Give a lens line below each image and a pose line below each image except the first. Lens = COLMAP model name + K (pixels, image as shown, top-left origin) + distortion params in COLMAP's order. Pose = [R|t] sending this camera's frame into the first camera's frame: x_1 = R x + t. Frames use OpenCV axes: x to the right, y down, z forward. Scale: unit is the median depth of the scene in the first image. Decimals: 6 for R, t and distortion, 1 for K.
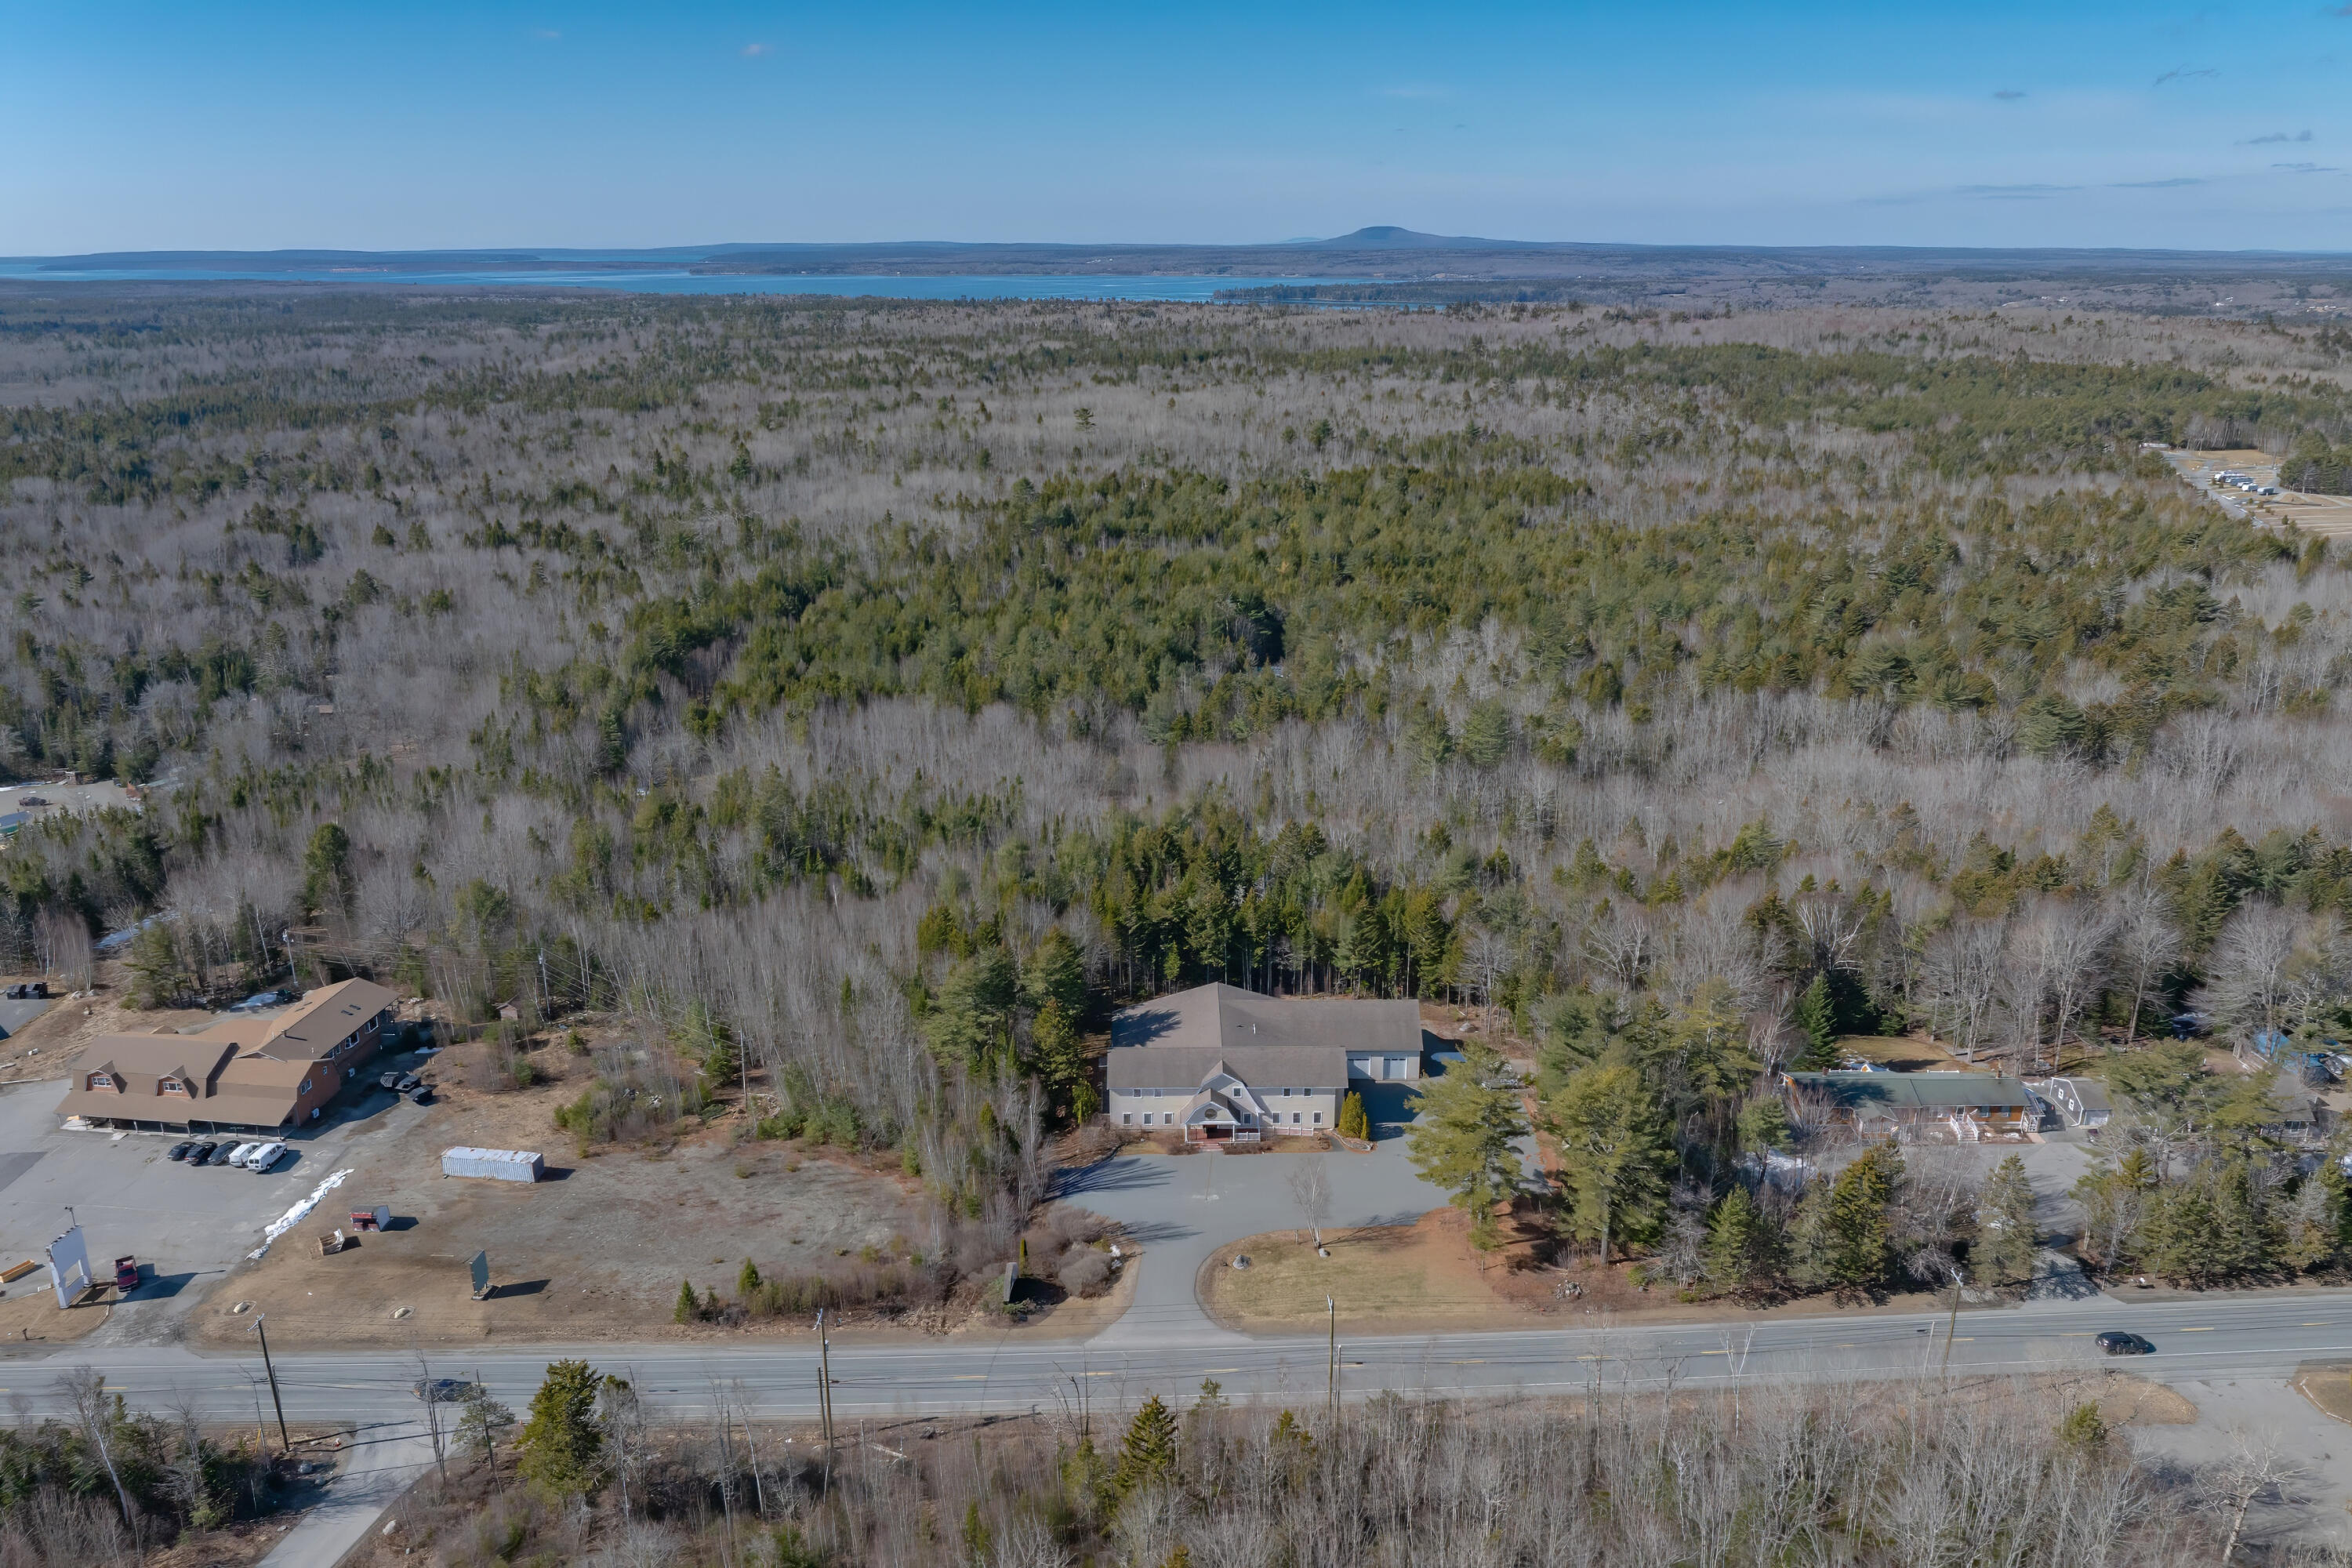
lens RADIAL K [[1651.0, 0, 1186.6], [0, 1651.0, 781.0], [0, 0, 1]] dist [-0.038341, 0.003044]
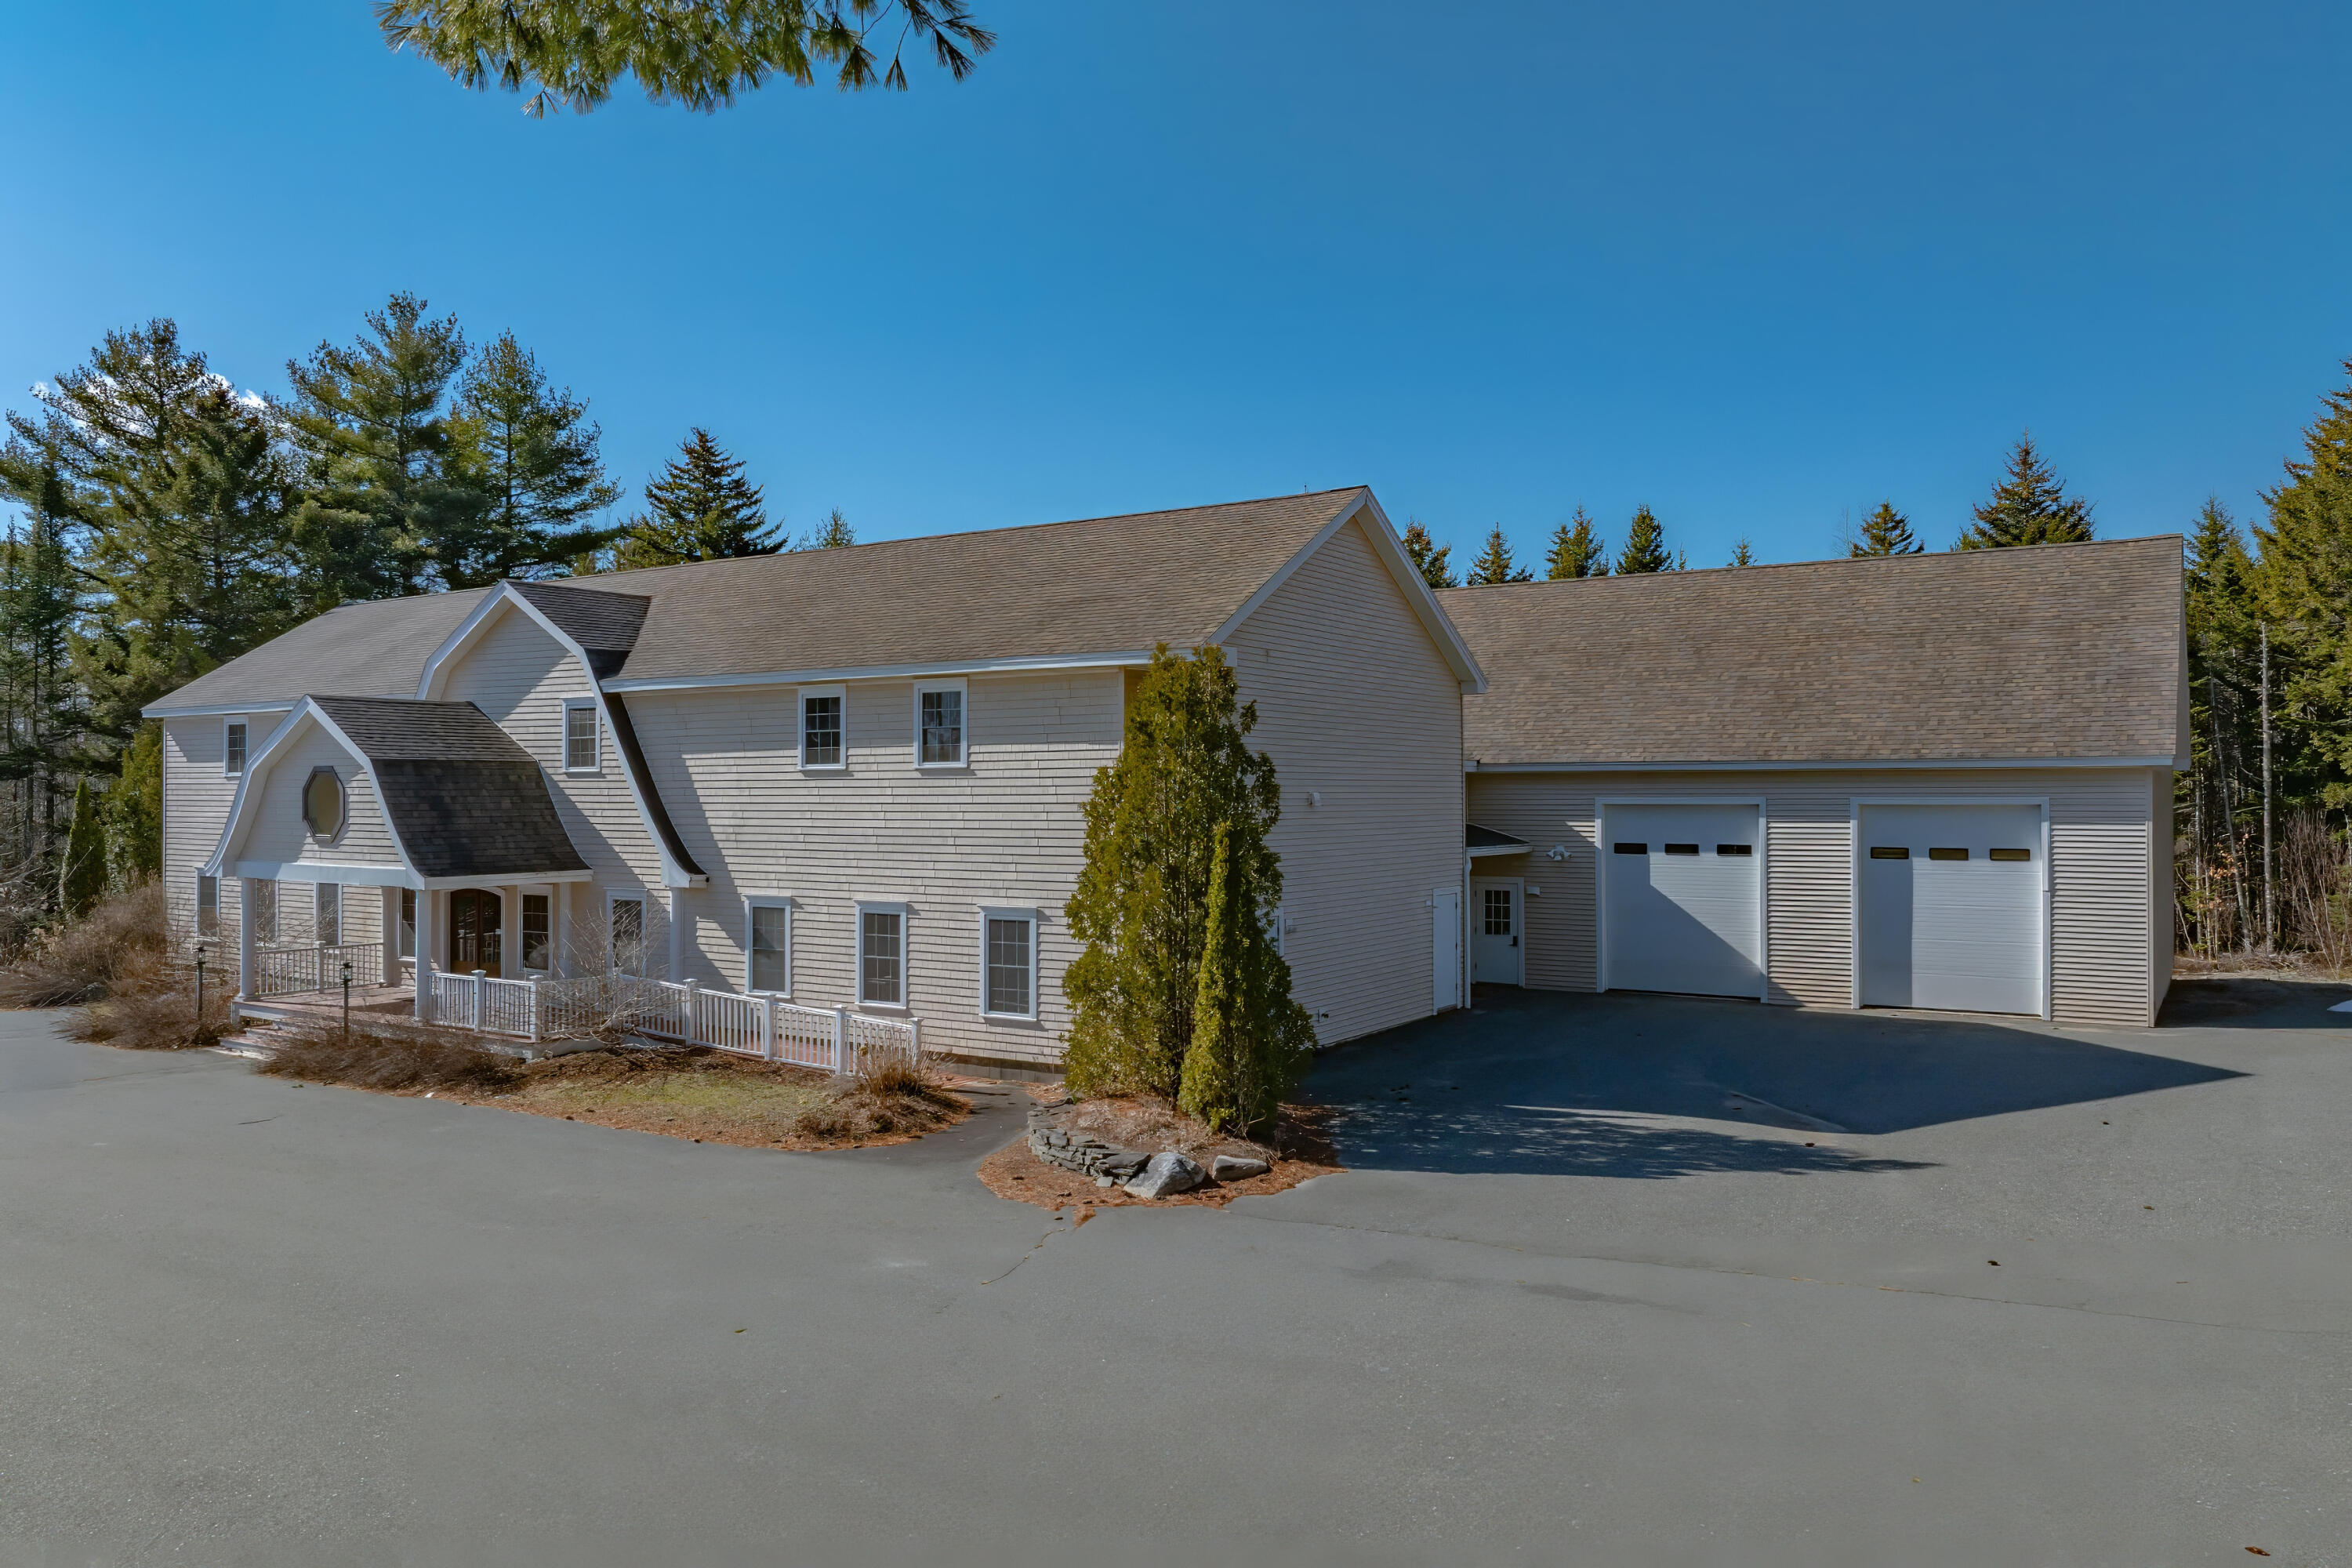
lens RADIAL K [[1651.0, 0, 1185.2], [0, 1651.0, 767.2], [0, 0, 1]] dist [-0.038341, 0.003044]
pose [[0.832842, -0.018603, -0.553198, 0.146558], [-0.162669, 0.947074, -0.276748, 0.207652], [0.529068, 0.320475, 0.785737, 0.847841]]
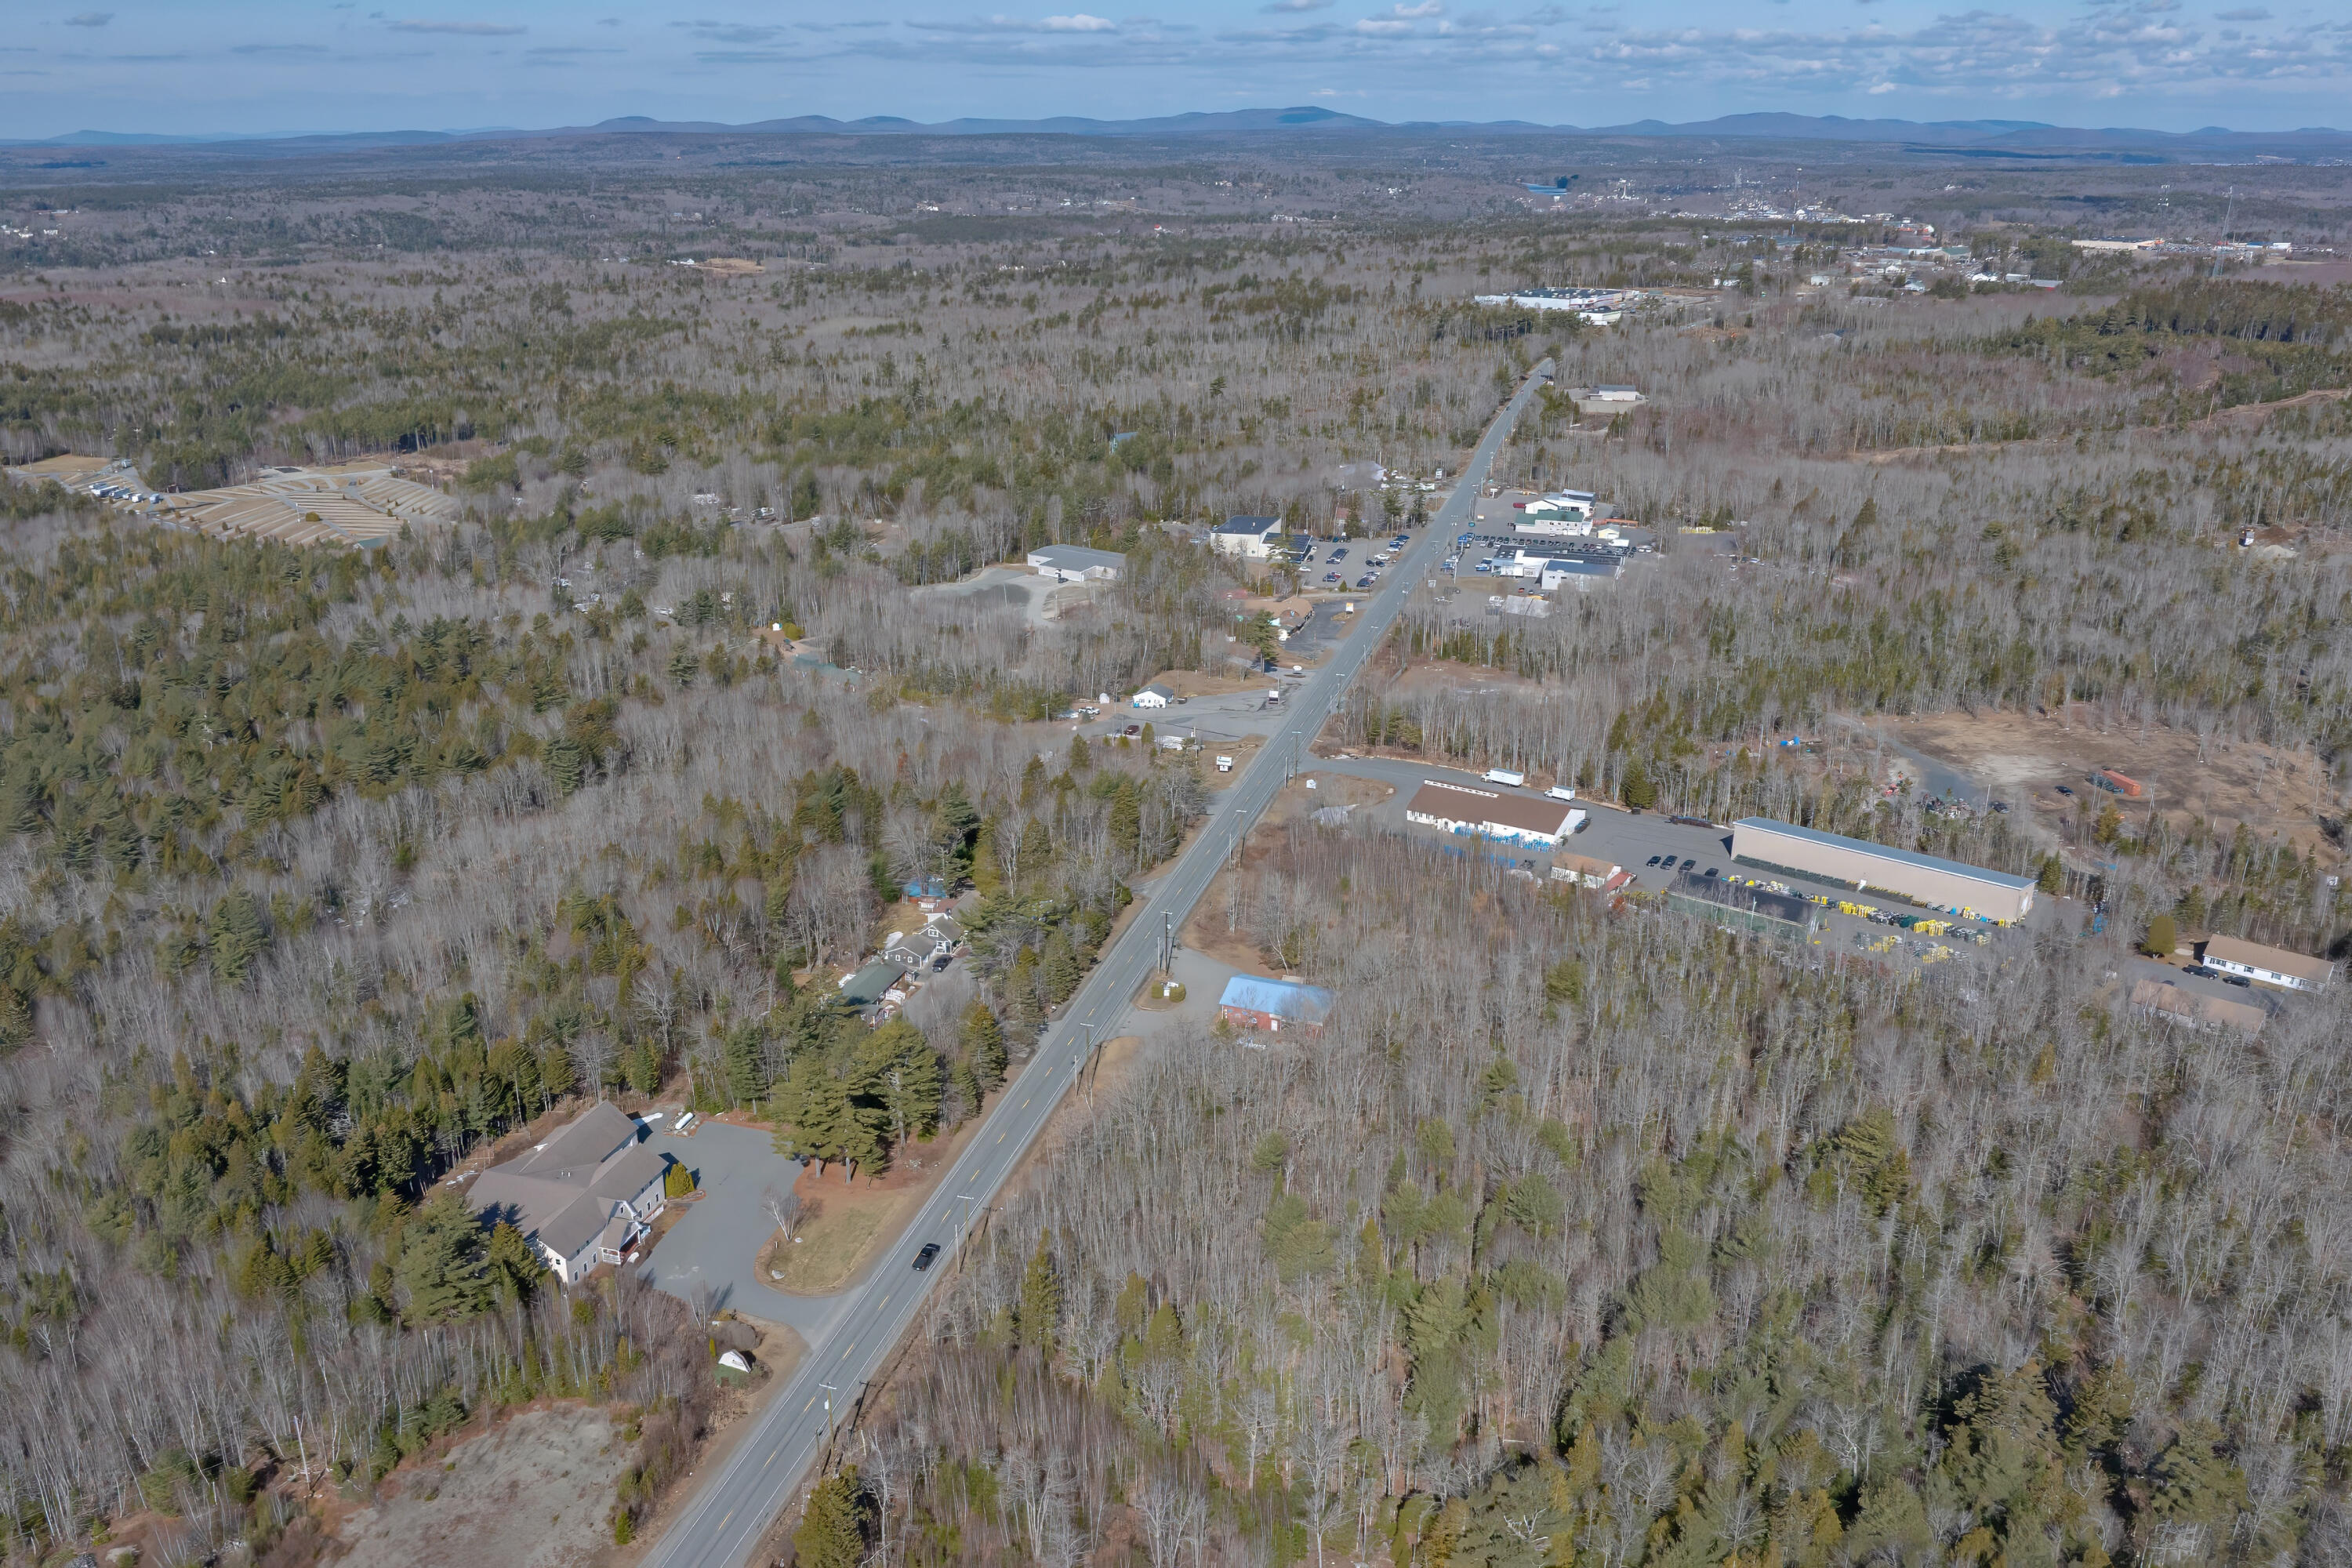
lens RADIAL K [[1891.1, 0, 1113.0], [0, 1891.1, 876.3], [0, 0, 1]] dist [-0.034674, -0.006070]
pose [[0.321115, -0.354250, 0.878289, -0.965204], [0.299260, 0.917841, 0.260790, -0.293249], [-0.898515, 0.179093, 0.400746, 0.023812]]
